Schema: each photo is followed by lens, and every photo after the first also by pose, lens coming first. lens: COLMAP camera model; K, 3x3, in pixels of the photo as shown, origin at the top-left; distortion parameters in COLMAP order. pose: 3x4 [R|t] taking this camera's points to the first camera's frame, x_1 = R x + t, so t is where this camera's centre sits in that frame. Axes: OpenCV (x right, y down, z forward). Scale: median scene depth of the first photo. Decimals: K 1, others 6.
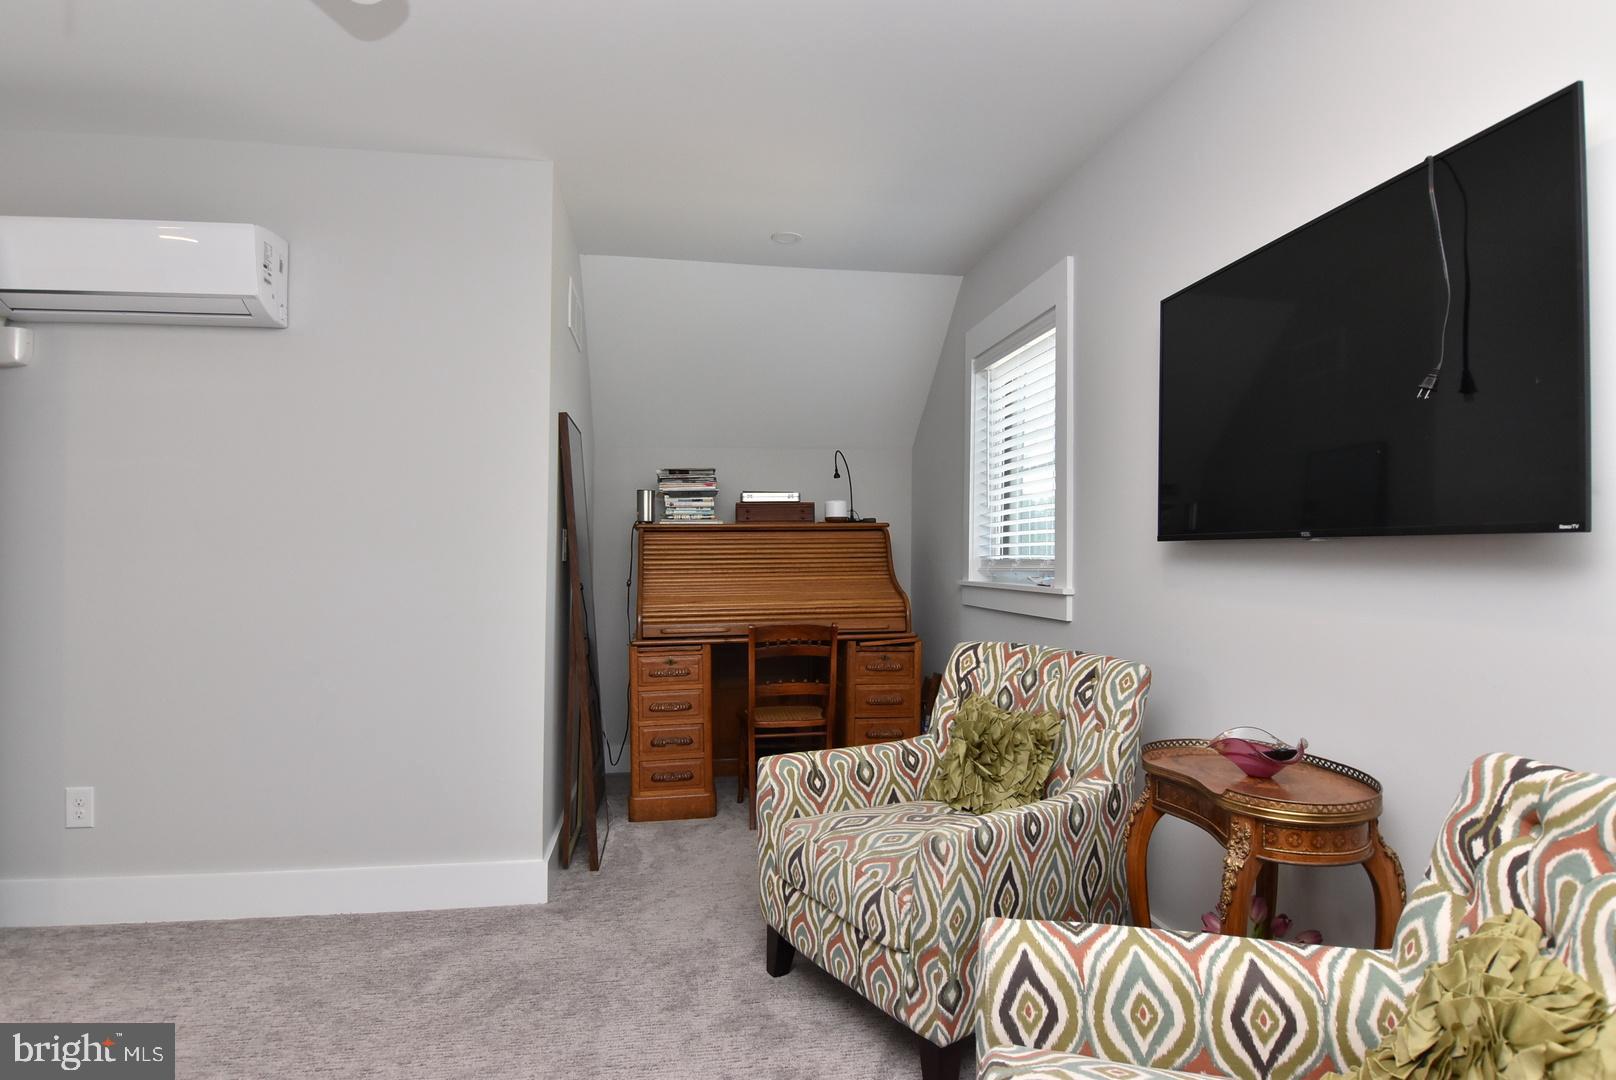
lens RADIAL K [[858.2, 0, 813.0], [0, 858.2, 541.8], [0, 0, 1]] dist [0.003536, -0.019258]
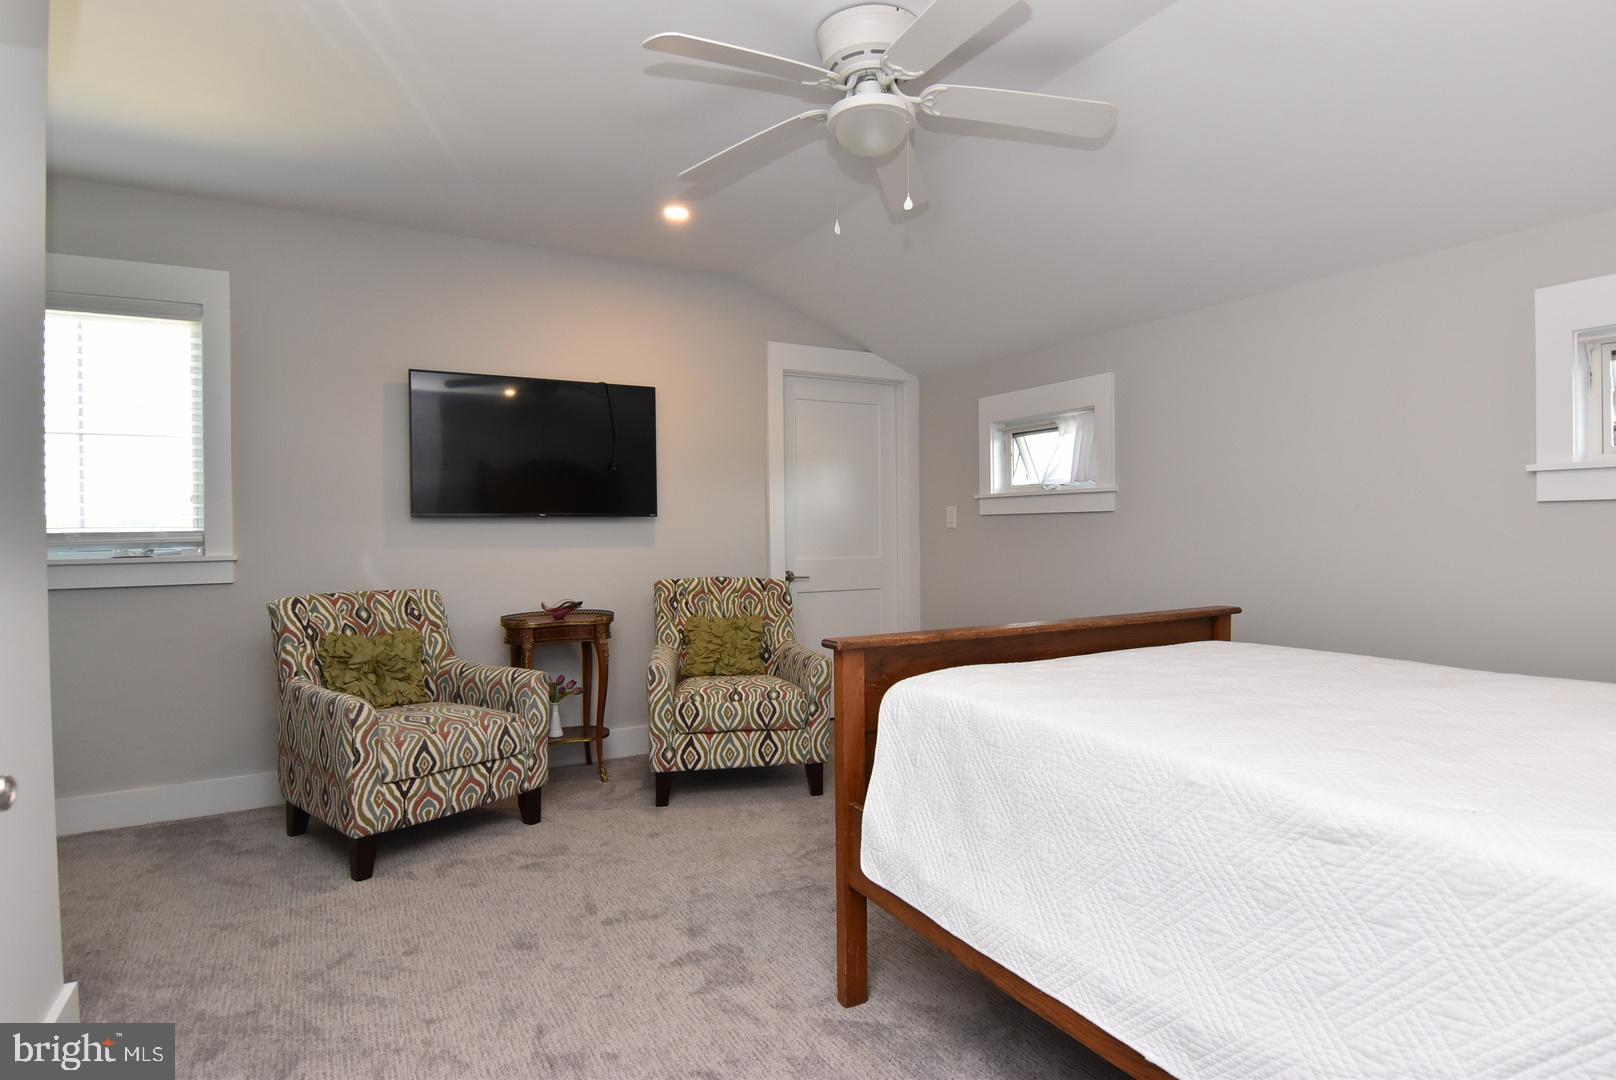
lens RADIAL K [[858.2, 0, 813.0], [0, 858.2, 541.8], [0, 0, 1]] dist [0.003536, -0.019258]
pose [[-0.351274, -0.013956, 0.936169, -1.441970], [-0.005478, 0.999902, 0.012851, 0.022426], [-0.936257, -0.000615, -0.351316, 0.885778]]
